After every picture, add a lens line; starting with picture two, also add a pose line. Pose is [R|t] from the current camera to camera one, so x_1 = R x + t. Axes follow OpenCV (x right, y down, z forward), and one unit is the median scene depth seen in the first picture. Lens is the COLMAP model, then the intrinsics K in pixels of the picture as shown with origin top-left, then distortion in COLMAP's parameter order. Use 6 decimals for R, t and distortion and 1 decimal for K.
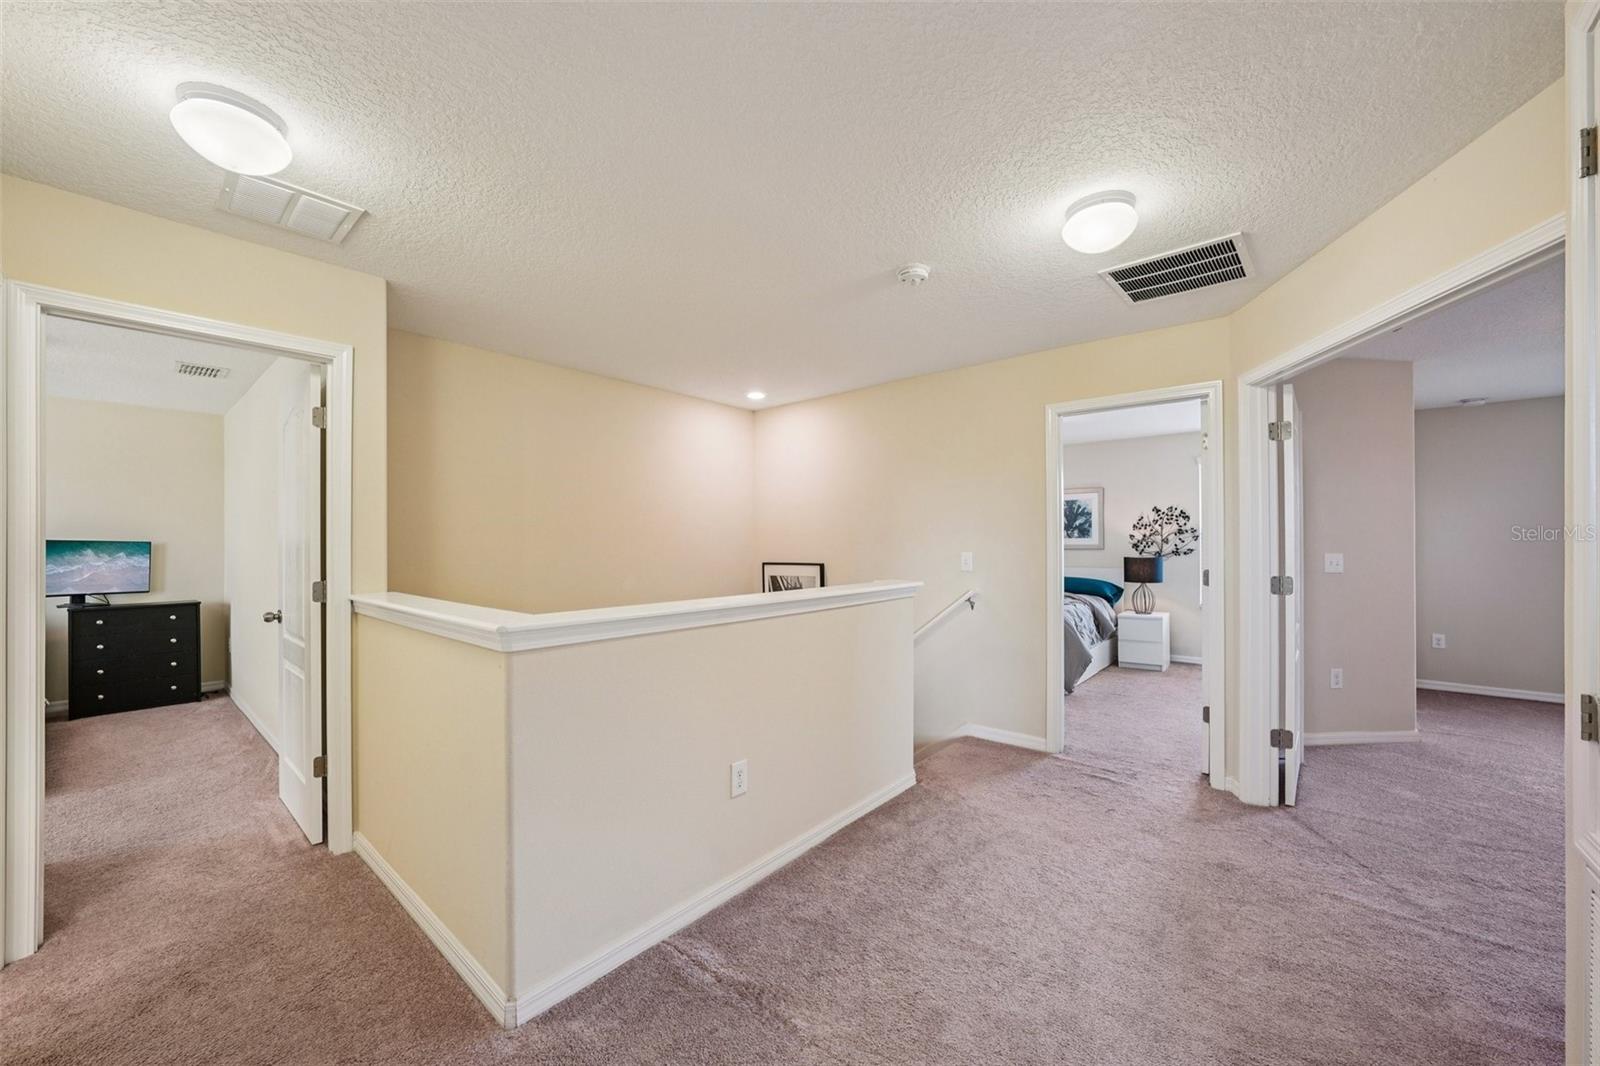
lens RADIAL K [[622.7, 0, 809.9], [0, 622.7, 540.4], [0, 0, 1]] dist [-0.006132, 0.000398]
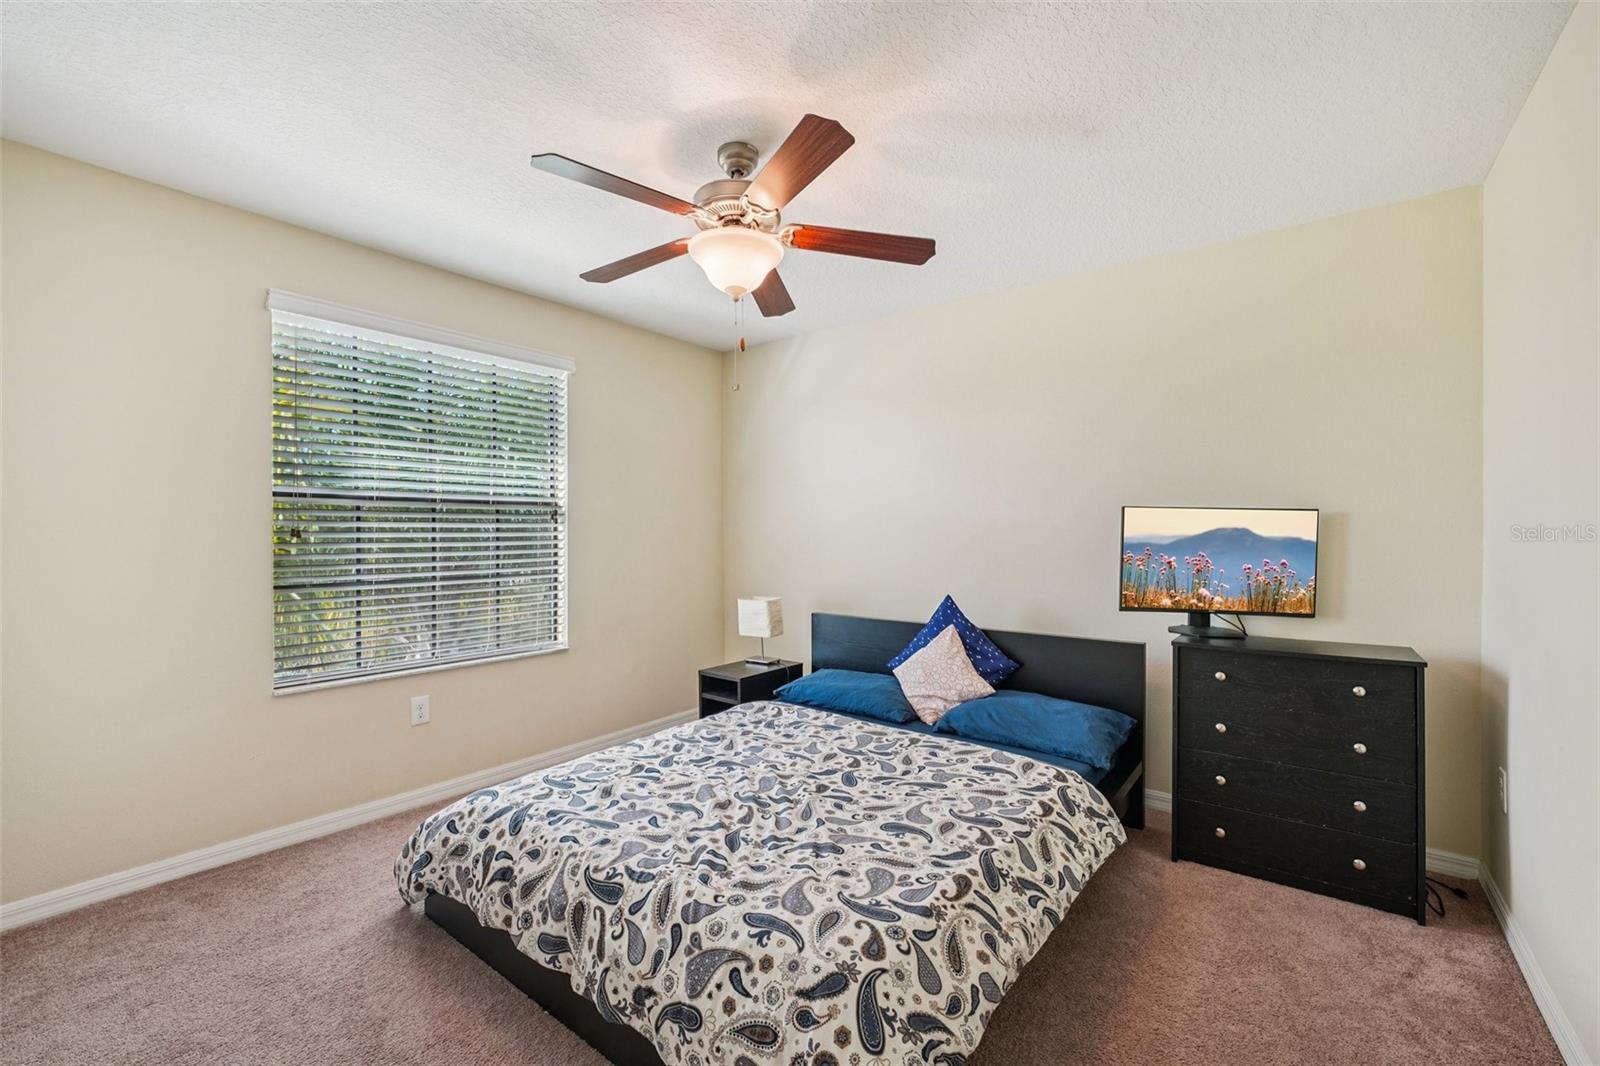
lens RADIAL K [[665.4, 0, 810.2], [0, 665.4, 537.3], [0, 0, 1]] dist [-0.000290, 0.000145]
pose [[0.052196, 0.005253, -0.998623, -0.587555], [0.004714, 0.999974, 0.005507, 0.018624], [0.998626, -0.004995, 0.052170, 0.592812]]
